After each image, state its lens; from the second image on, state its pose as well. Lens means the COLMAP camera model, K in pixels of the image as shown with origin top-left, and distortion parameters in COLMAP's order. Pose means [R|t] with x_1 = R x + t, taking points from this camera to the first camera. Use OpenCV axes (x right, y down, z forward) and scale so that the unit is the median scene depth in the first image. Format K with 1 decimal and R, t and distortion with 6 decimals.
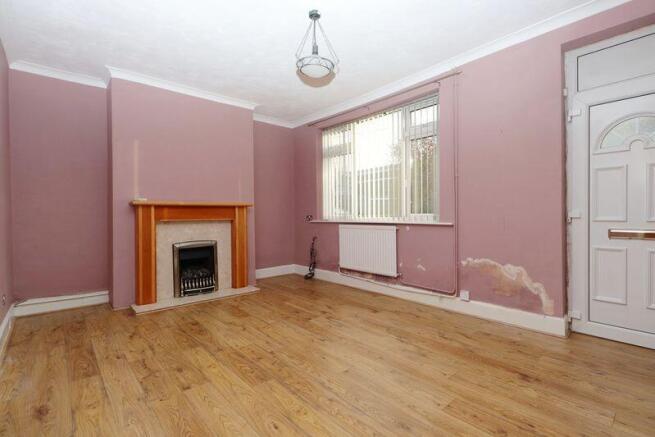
lens RADIAL K [[305.9, 0, 327.5], [0, 305.9, 218.5], [0, 0, 1]] dist [0.000132, 0.000002]
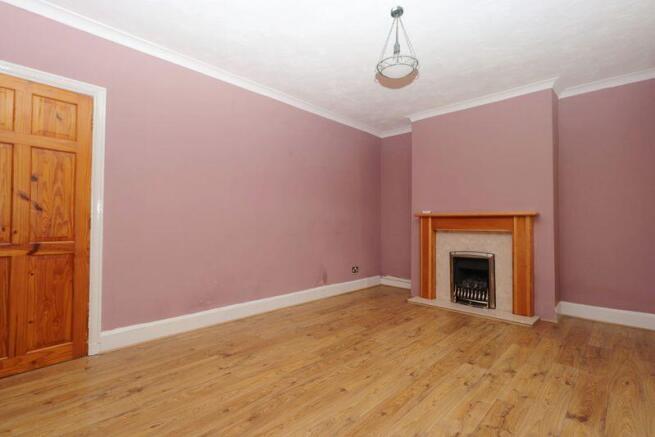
lens RADIAL K [[311.4, 0, 327.5], [0, 311.4, 218.5], [0, 0, 1]] dist [0.001926, 0.000267]
pose [[0.088175, -0.007624, -0.996076, 0.693720], [-0.020823, 0.999738, -0.009496, -0.018225], [0.995887, 0.021578, 0.087994, 0.571052]]
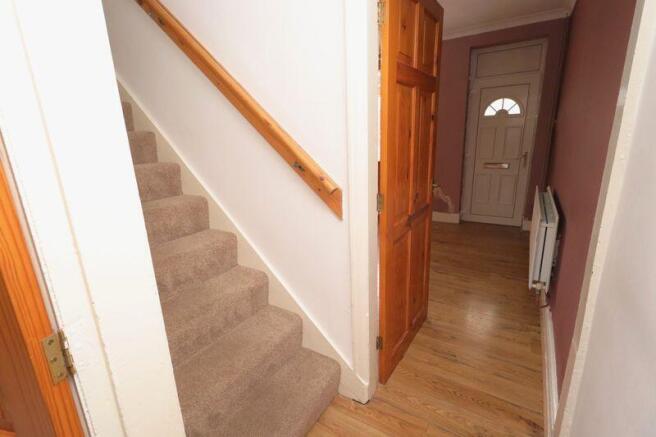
lens RADIAL K [[306.4, 0, 328.0], [0, 306.4, 218.5], [0, 0, 1]] dist [0.000132, 0.000002]
pose [[0.962768, -0.089352, 0.255137, -0.367055], [0.027107, 0.970949, 0.237747, -0.083968], [-0.268968, -0.221979, 0.937220, -0.416263]]
